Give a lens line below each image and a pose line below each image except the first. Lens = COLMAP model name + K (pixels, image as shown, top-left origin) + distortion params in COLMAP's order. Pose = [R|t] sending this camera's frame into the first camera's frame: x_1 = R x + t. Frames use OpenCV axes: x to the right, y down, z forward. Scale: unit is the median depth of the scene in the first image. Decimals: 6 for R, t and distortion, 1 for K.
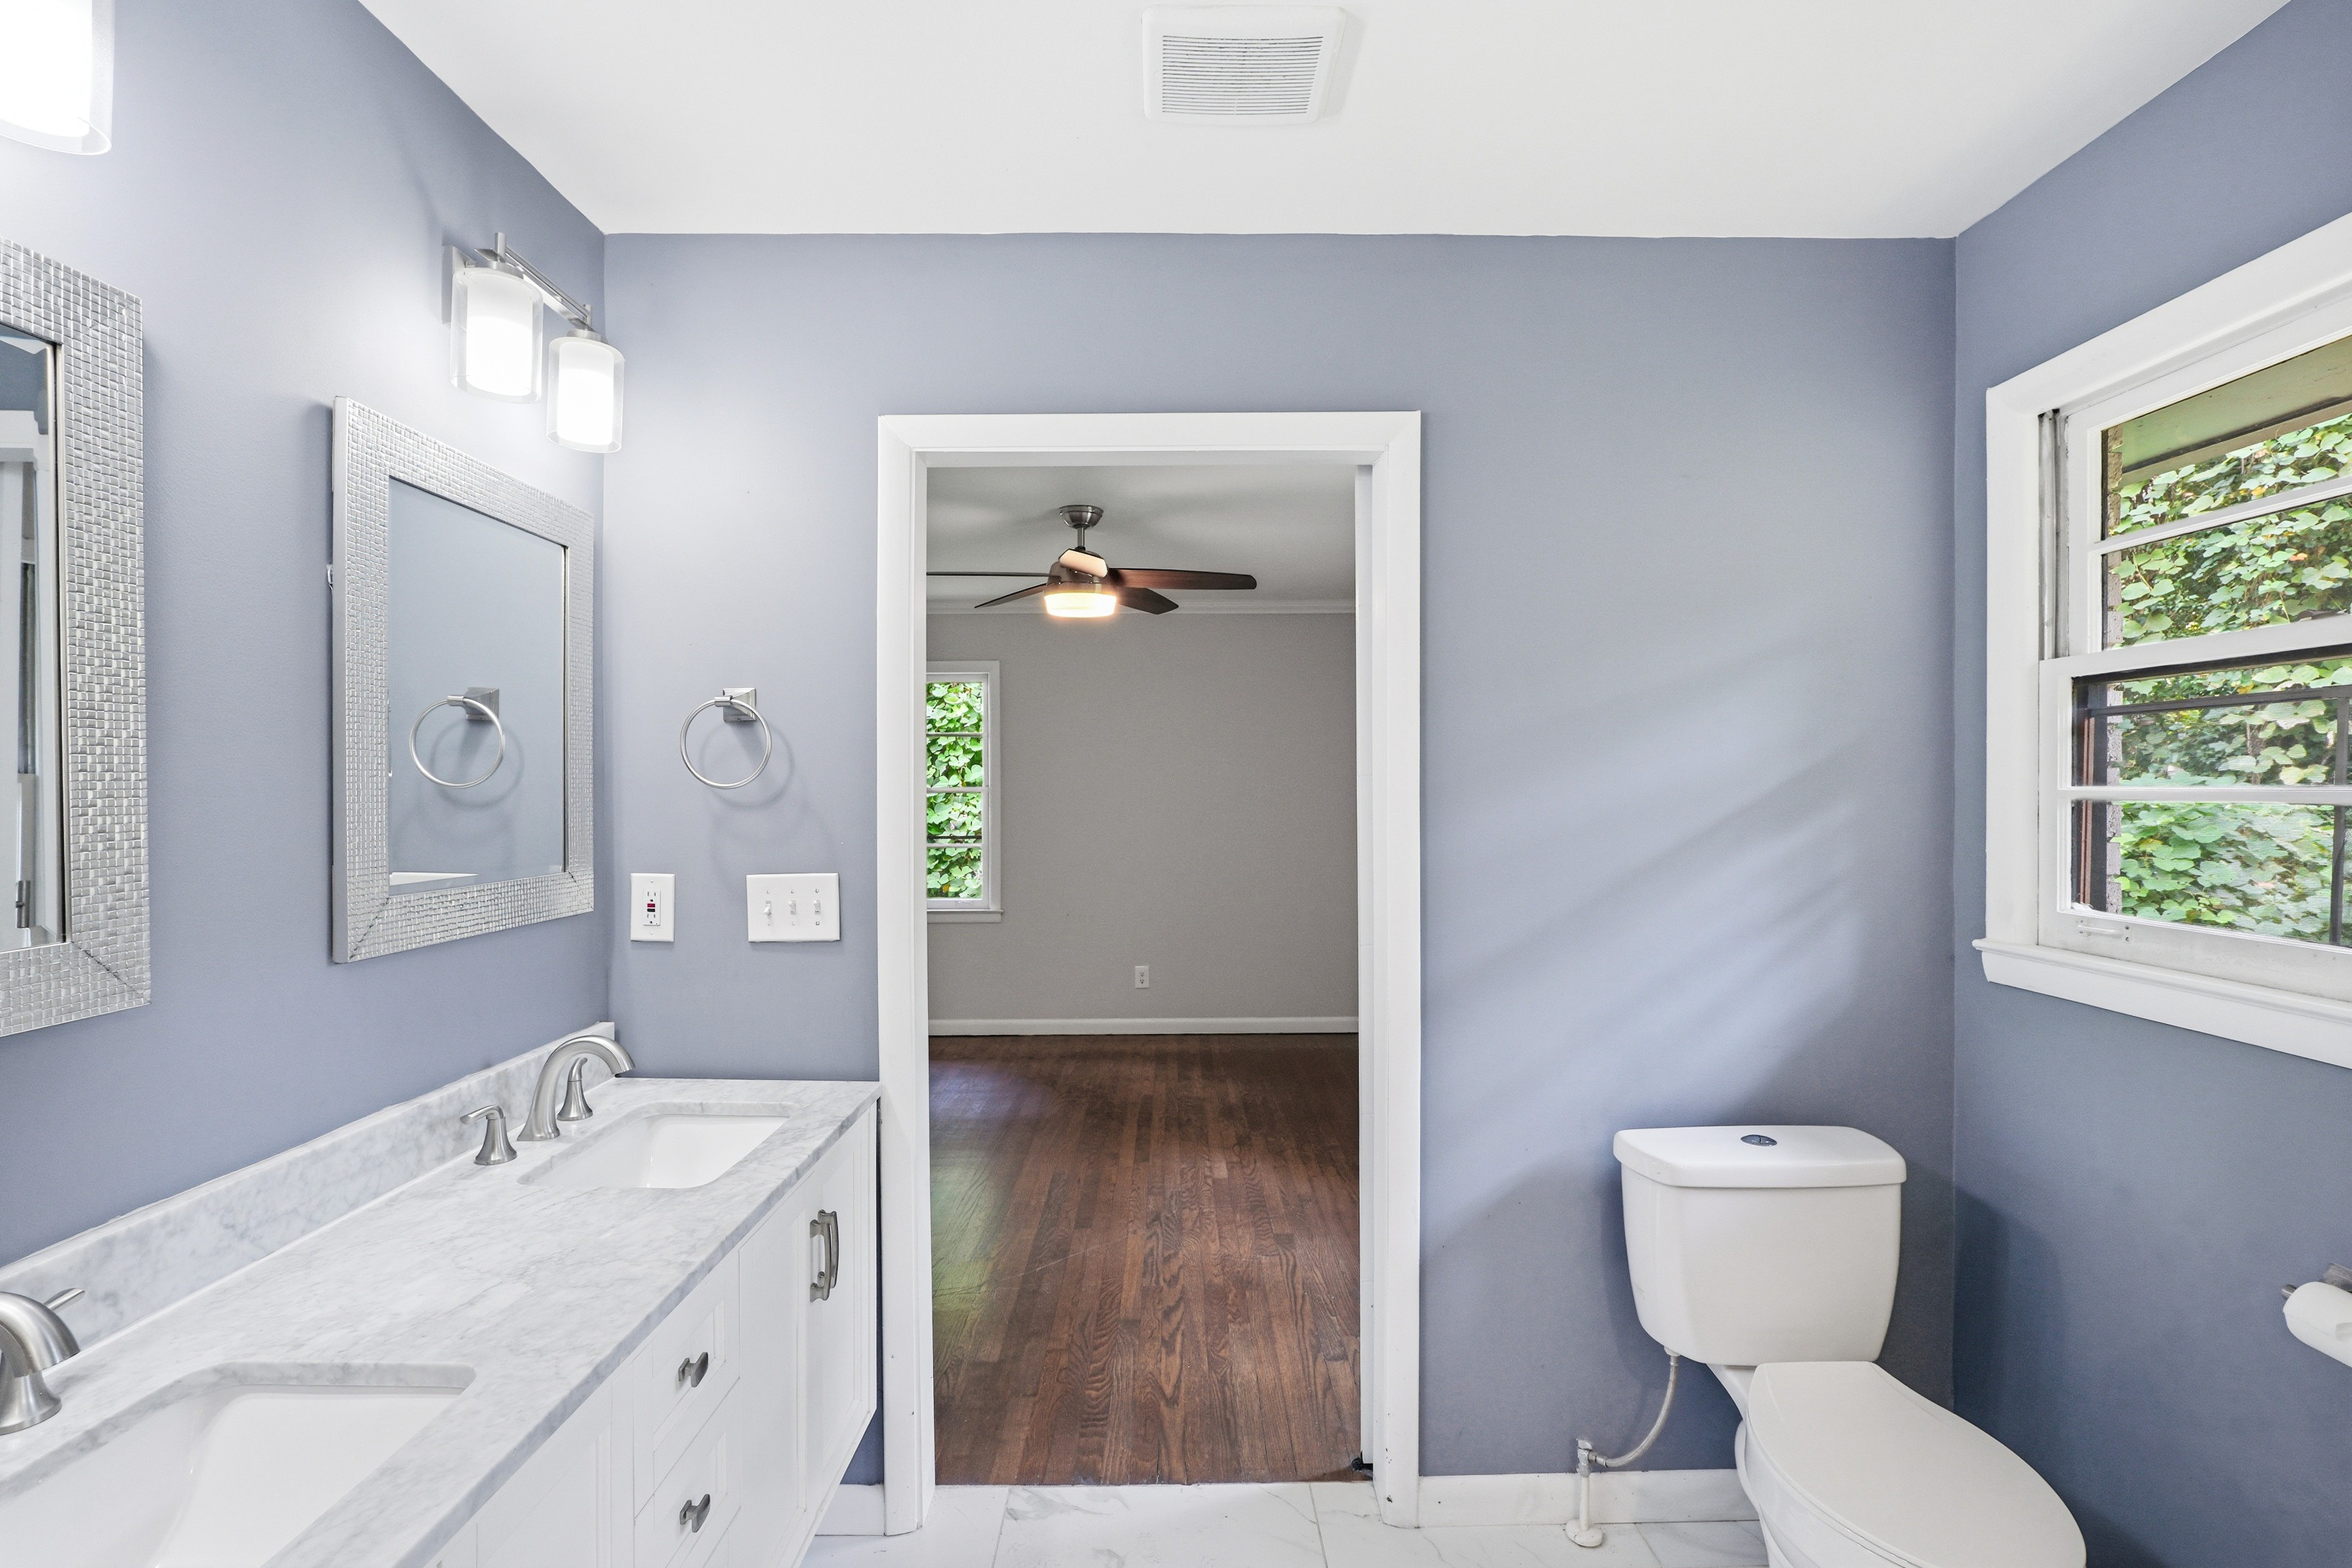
lens RADIAL K [[1082.8, 0, 1182.0], [0, 1082.8, 780.3], [0, 0, 1]] dist [-0.016210, 0.005147]
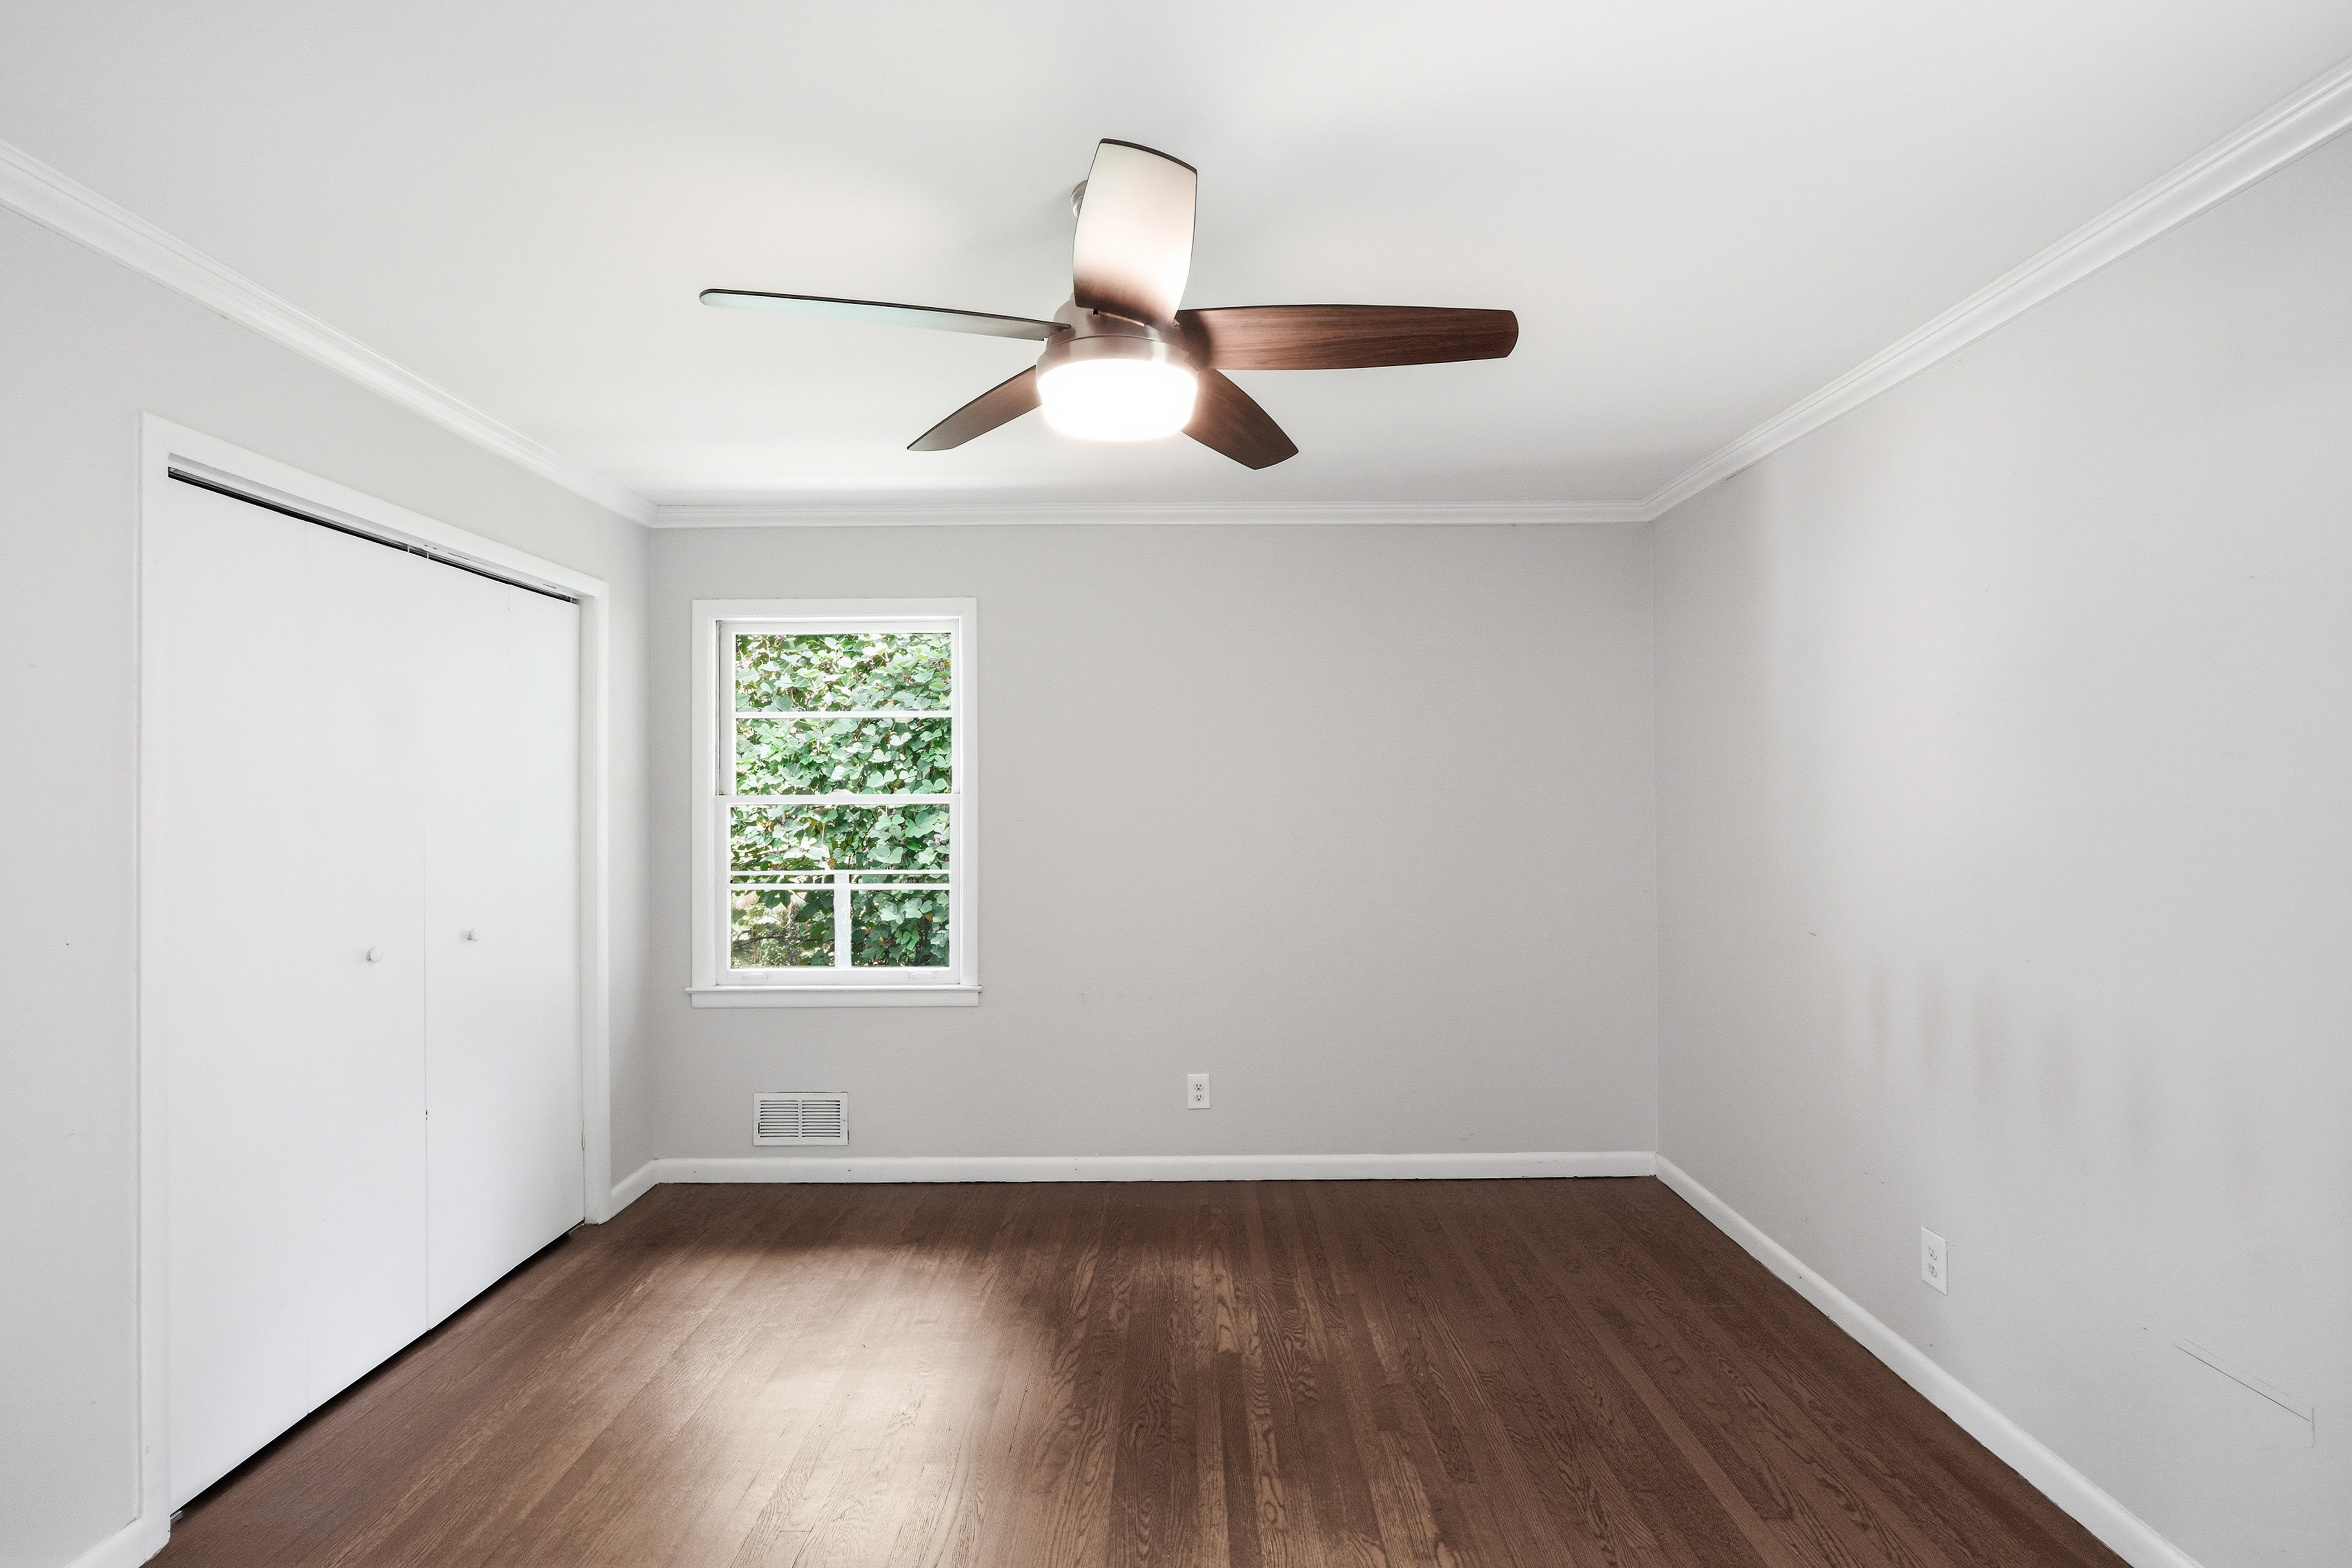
lens RADIAL K [[1082.8, 0, 1172.7], [0, 1082.8, 783.8], [0, 0, 1]] dist [-0.016210, 0.005147]
pose [[0.999841, -0.005597, -0.016949, -0.046208], [0.005610, 0.999984, 0.000721, -0.000225], [0.016945, -0.000816, 0.999856, 0.412190]]
